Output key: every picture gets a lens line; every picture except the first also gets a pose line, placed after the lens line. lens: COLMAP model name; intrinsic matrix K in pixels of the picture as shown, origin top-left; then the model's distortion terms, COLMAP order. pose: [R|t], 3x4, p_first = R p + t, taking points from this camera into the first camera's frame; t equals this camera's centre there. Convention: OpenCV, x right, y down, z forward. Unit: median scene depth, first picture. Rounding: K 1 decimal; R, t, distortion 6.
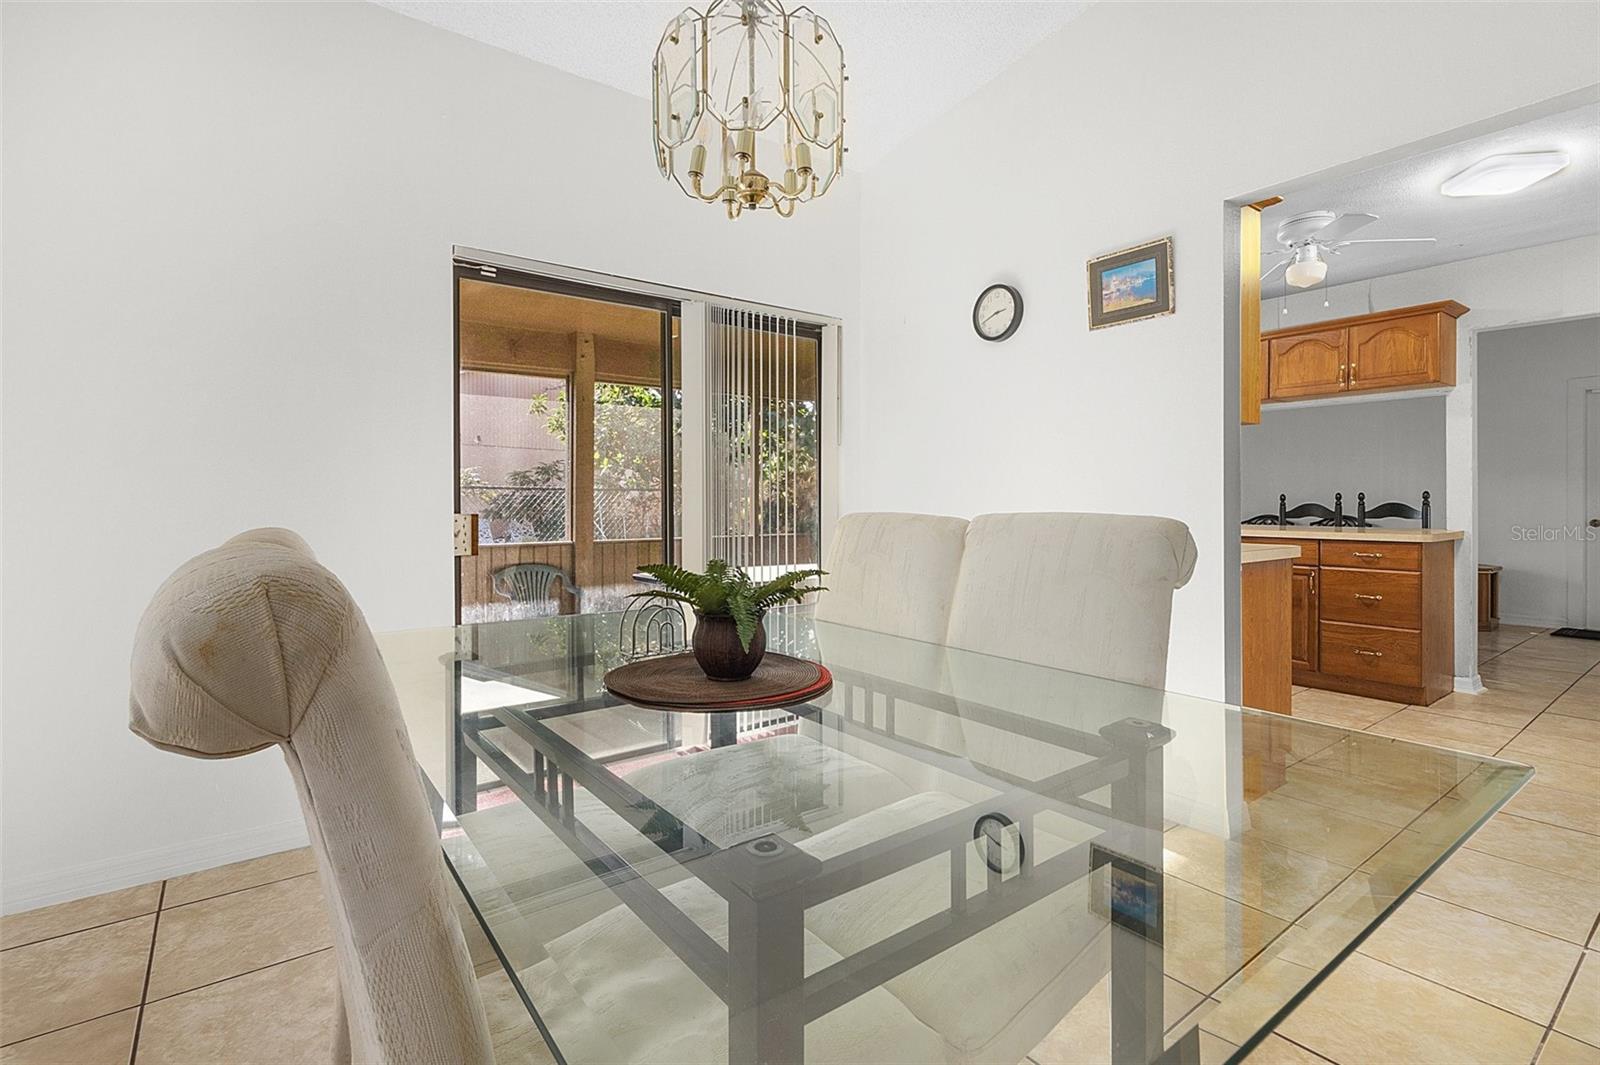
lens RADIAL K [[748.4, 0, 786.0], [0, 748.4, 507.3], [0, 0, 1]] dist [0.002770, -0.001777]
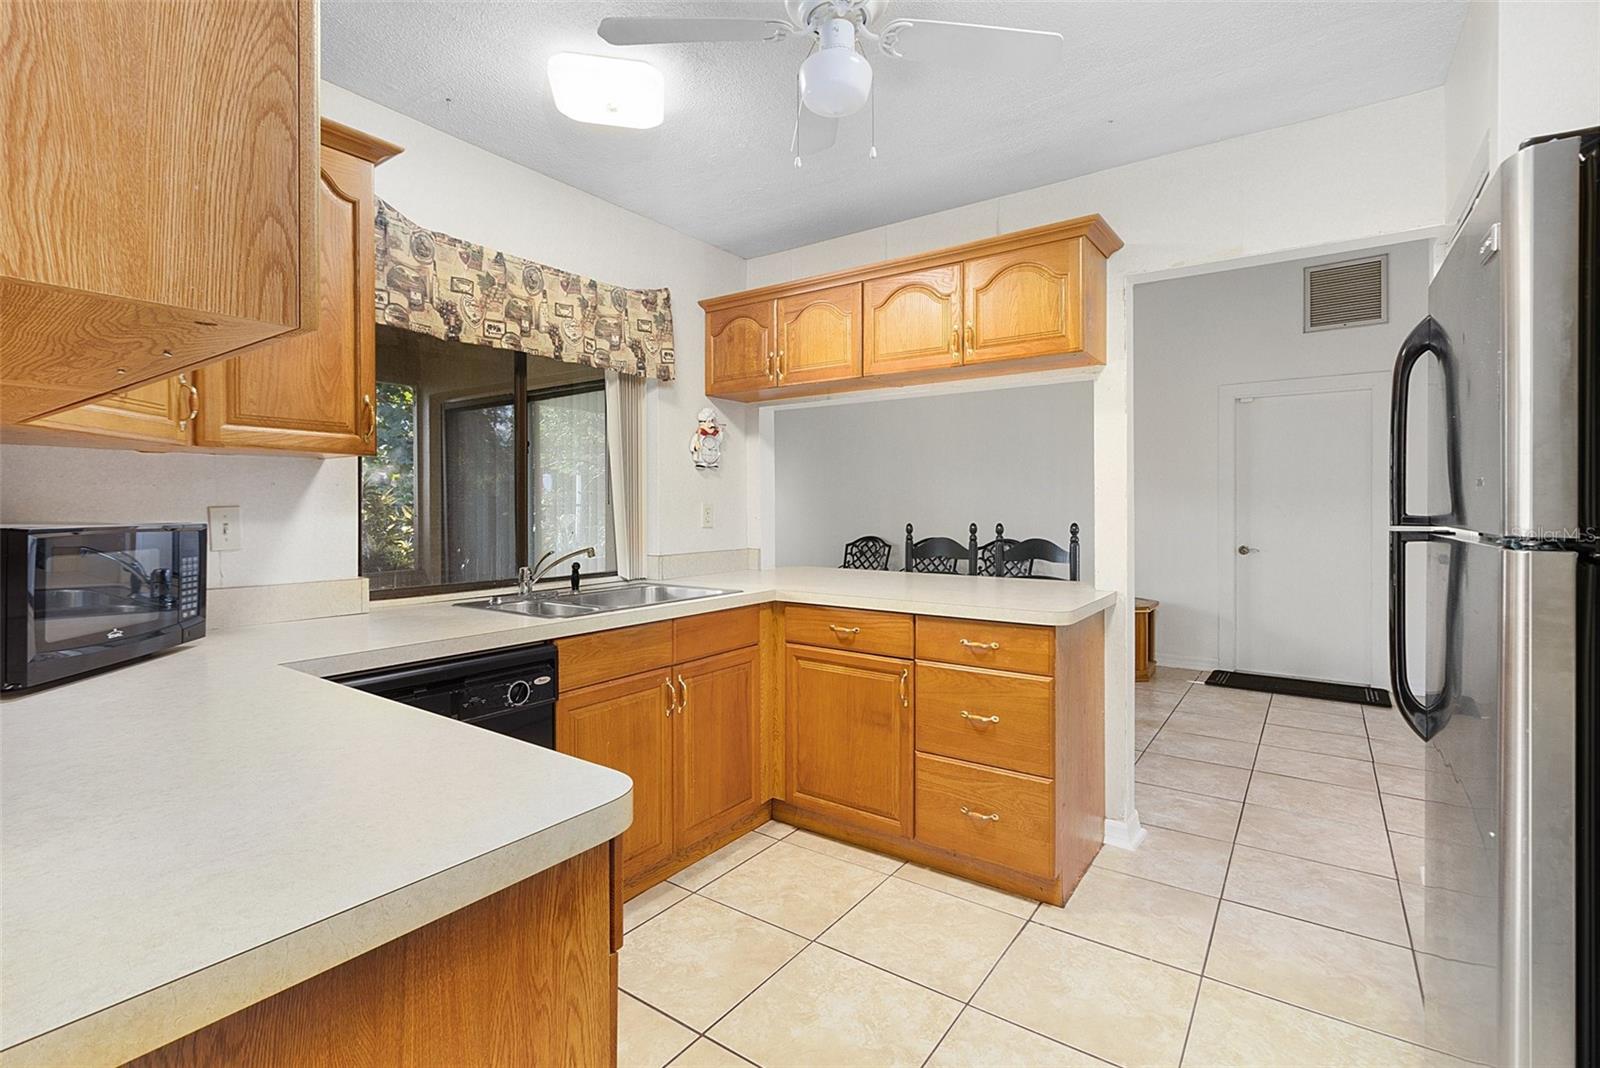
lens RADIAL K [[748.4, 0, 787.7], [0, 748.4, 511.5], [0, 0, 1]] dist [0.002770, -0.001777]
pose [[0.952554, -0.001468, 0.304366, 0.435041], [0.001698, 0.999998, -0.000489, -0.036268], [-0.304365, 0.000982, 0.952555, 0.468073]]
